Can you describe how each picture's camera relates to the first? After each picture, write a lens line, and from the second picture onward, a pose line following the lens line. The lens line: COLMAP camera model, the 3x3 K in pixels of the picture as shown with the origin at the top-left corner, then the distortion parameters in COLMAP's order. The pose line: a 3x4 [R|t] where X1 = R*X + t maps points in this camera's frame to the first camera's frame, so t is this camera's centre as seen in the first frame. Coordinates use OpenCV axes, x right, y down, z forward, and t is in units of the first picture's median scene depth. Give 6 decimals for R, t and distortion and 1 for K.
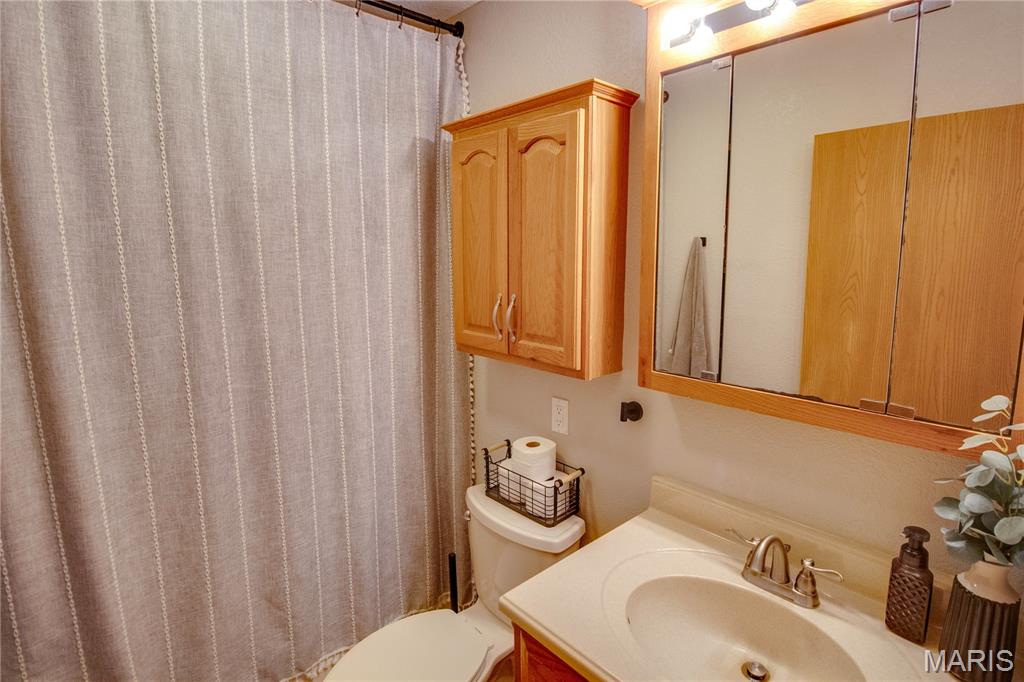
lens RADIAL K [[486.5, 0, 528.6], [0, 486.5, 318.4], [0, 0, 1]] dist [-0.014239, -0.000928]
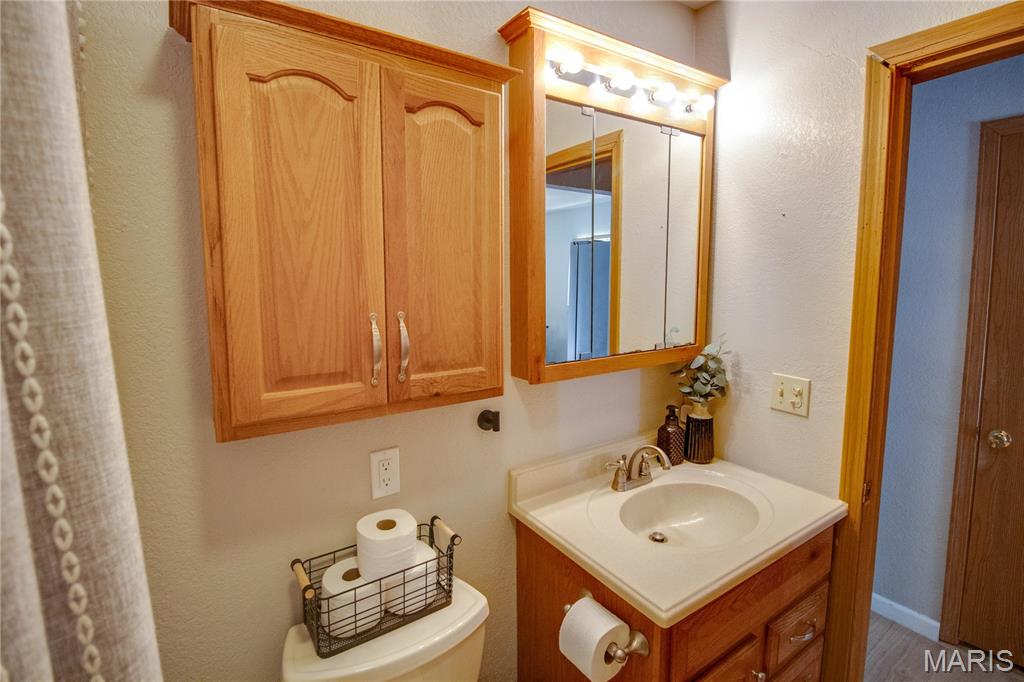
lens RADIAL K [[486.5, 0, 528.6], [0, 486.5, 318.4], [0, 0, 1]] dist [-0.014239, -0.000928]
pose [[0.161971, -0.093506, 0.982355, -0.688749], [0.127173, 0.989177, 0.073187, -0.068372], [-0.978567, 0.113075, 0.172109, 0.716468]]
